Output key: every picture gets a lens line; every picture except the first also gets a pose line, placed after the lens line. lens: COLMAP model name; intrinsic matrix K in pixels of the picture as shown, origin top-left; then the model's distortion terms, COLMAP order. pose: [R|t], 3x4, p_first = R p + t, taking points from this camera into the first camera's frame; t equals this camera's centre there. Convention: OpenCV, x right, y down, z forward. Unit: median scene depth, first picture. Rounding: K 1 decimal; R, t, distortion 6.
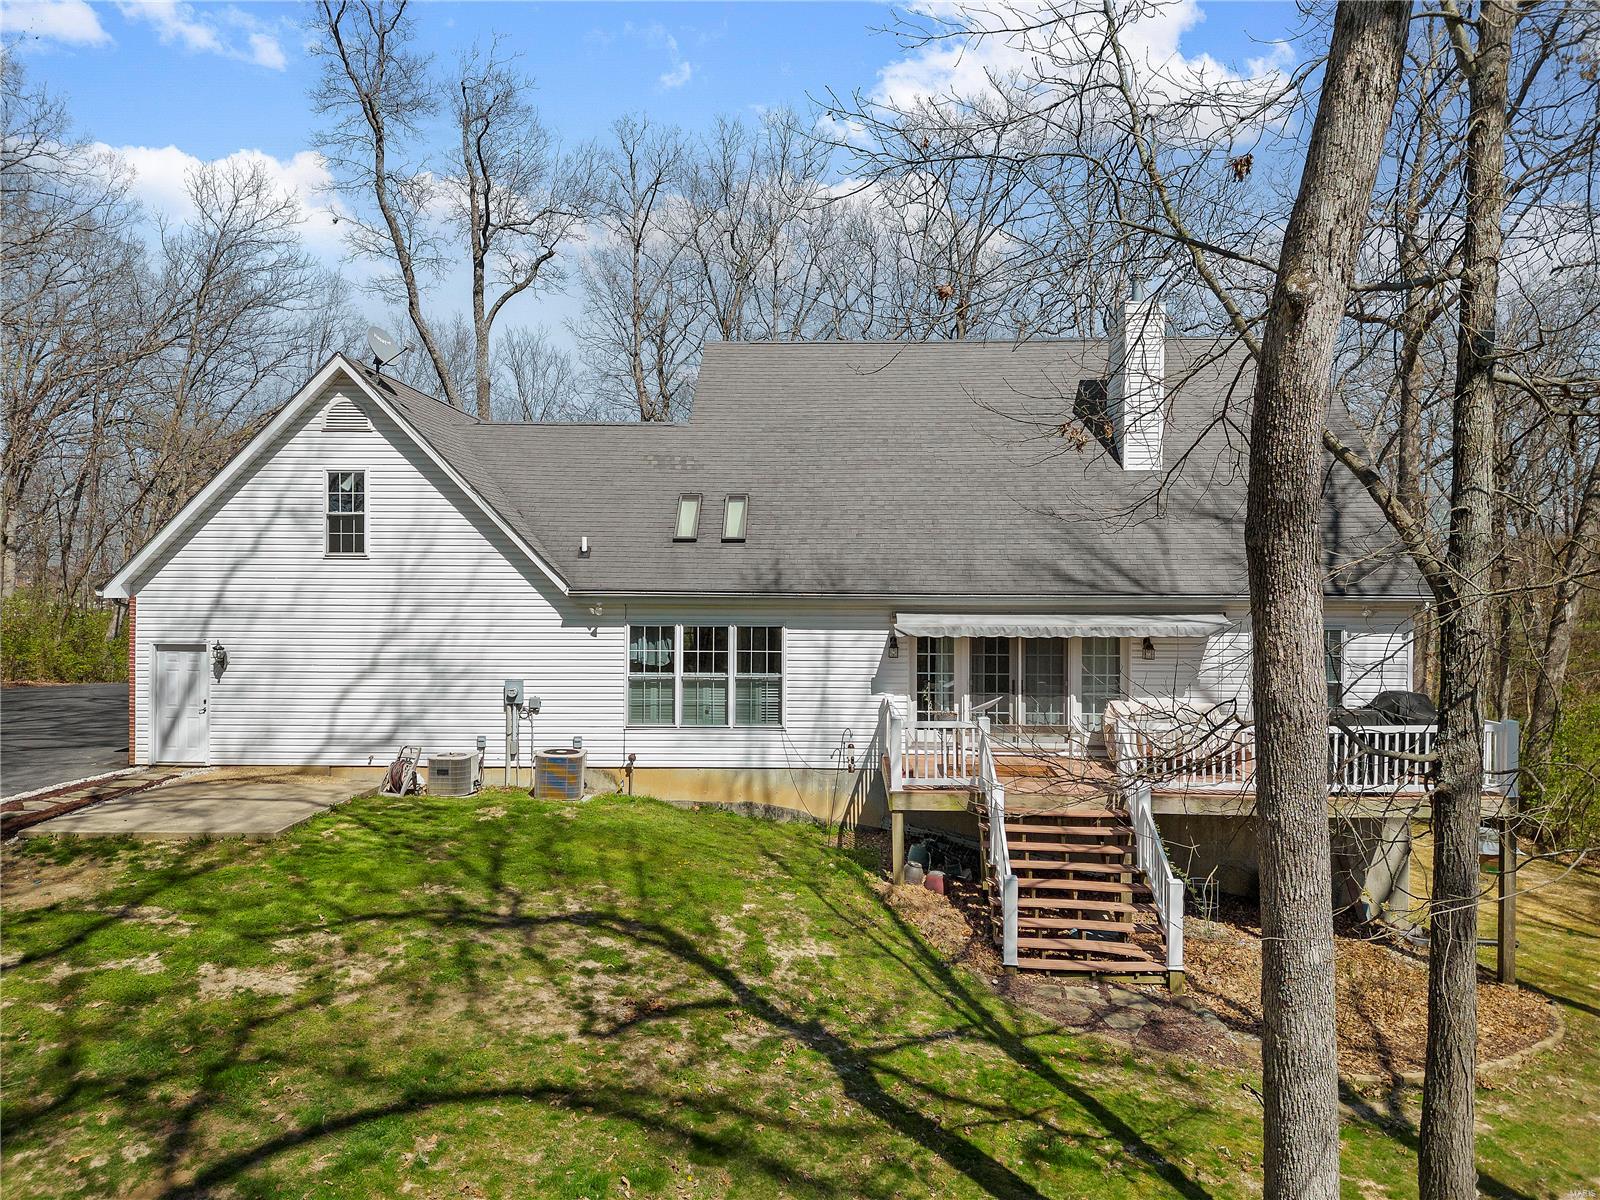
lens RADIAL K [[1145.1, 0, 806.1], [0, 1145.1, 600.0], [0, 0, 1]] dist [0.097122, -0.101750]
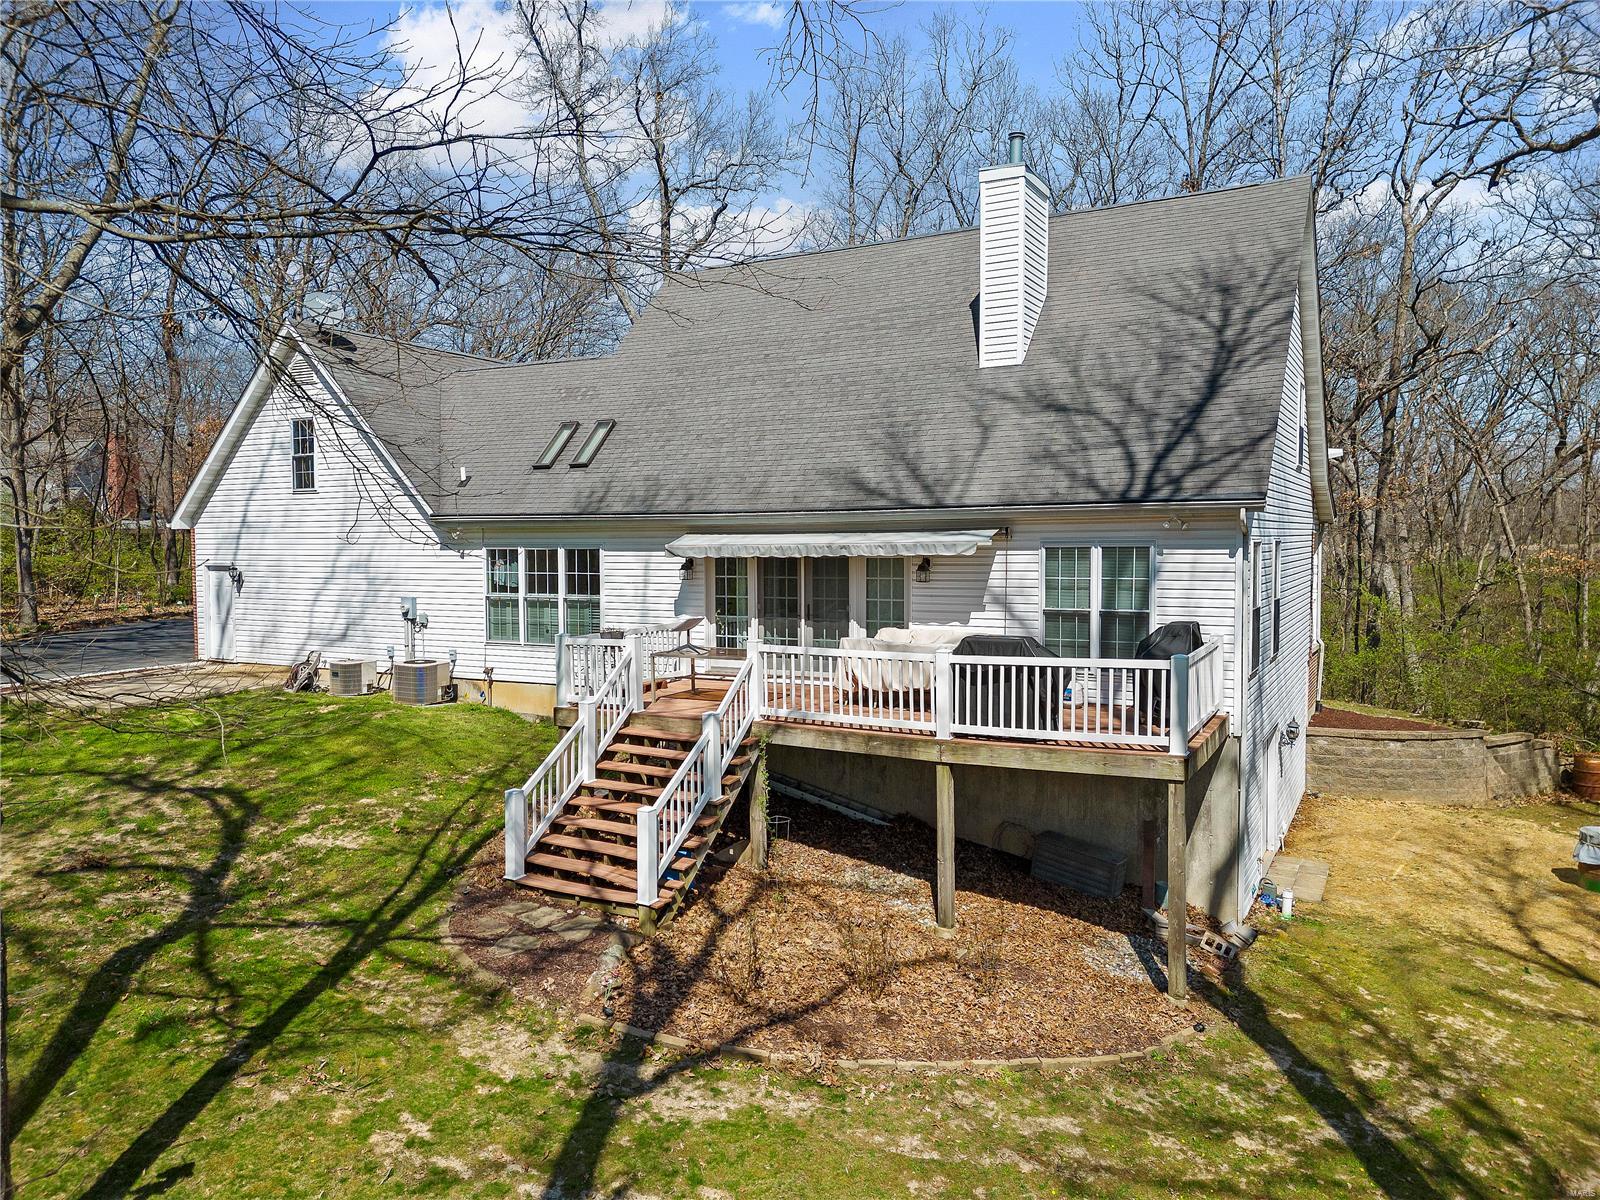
lens RADIAL K [[1145.1, 0, 806.1], [0, 1145.1, 600.0], [0, 0, 1]] dist [0.097122, -0.101750]
pose [[0.881010, 0.012888, -0.472922, 0.617422], [0.004327, 0.999368, 0.035297, 0.033651], [0.473078, -0.033143, 0.880397, 0.193546]]
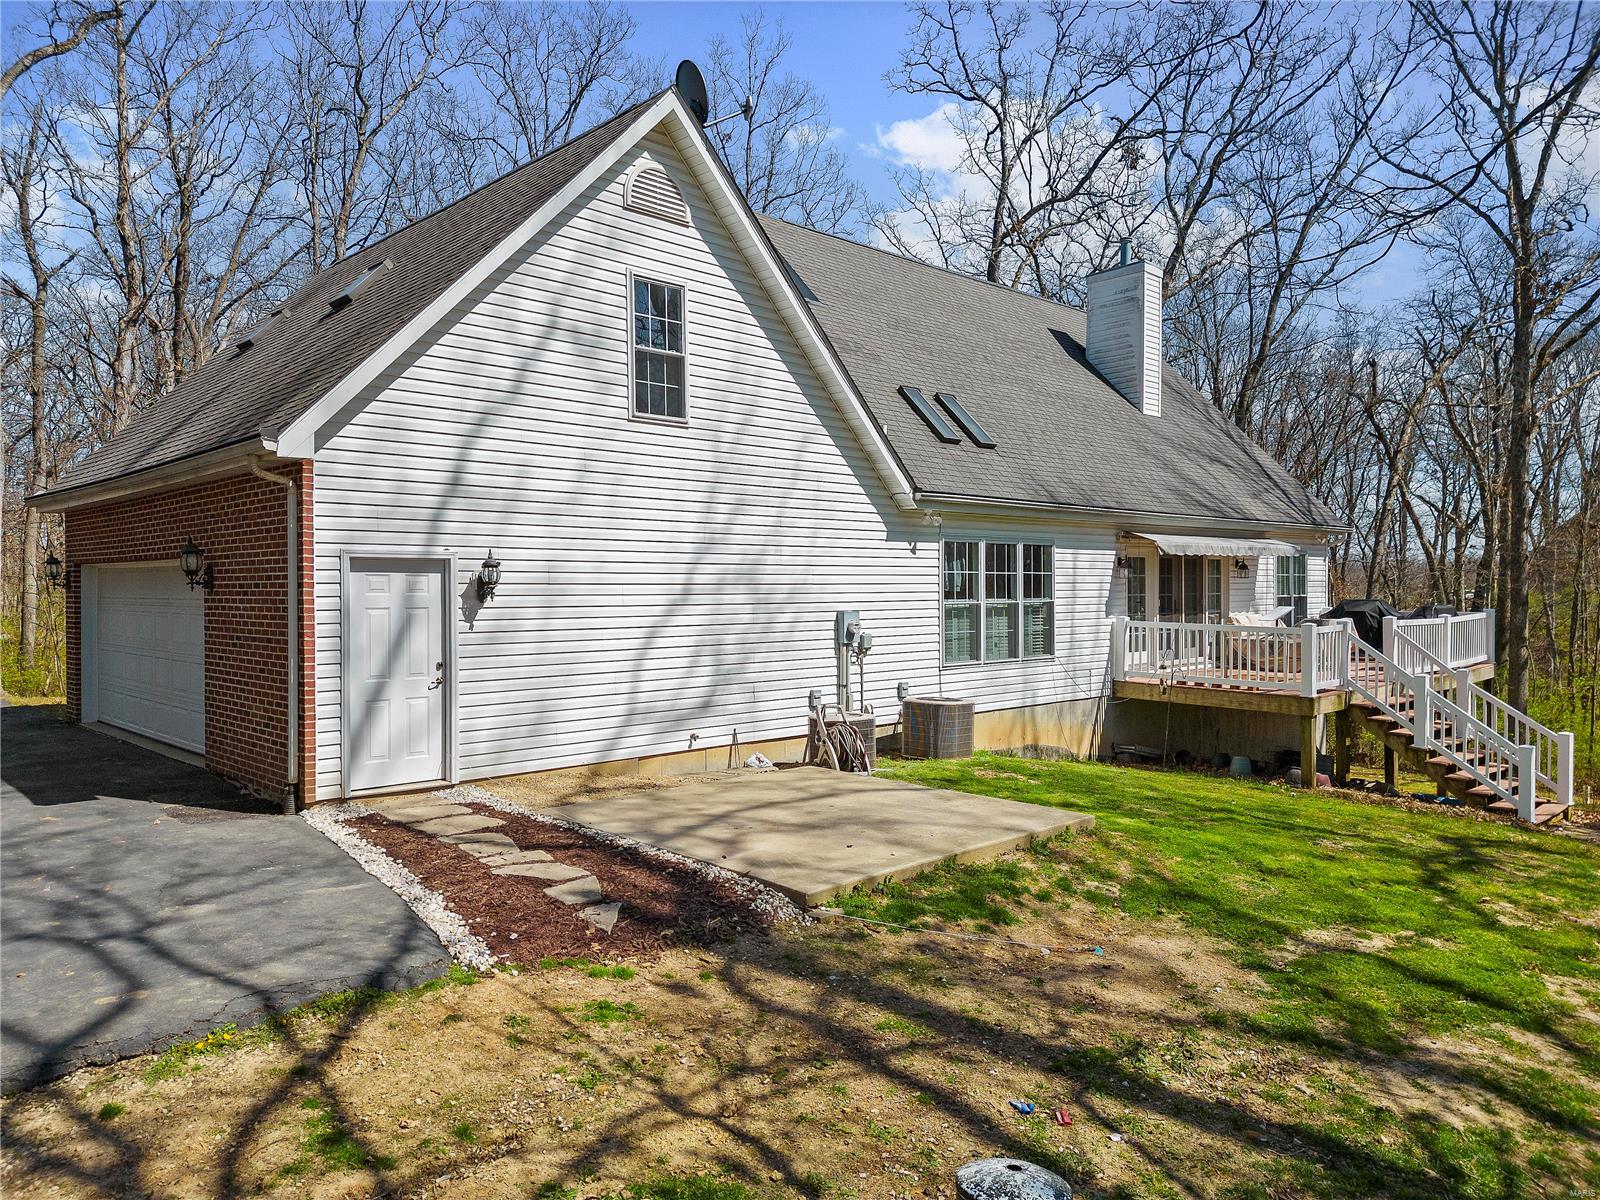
lens RADIAL K [[1106.4, 0, 827.4], [0, 1106.4, 597.4], [0, 0, 1]] dist [0.093808, -0.091678]
pose [[0.701785, -0.015227, 0.712226, -0.761944], [0.016107, 0.999855, 0.005506, 0.056347], [-0.712207, 0.007607, 0.701928, 0.515194]]
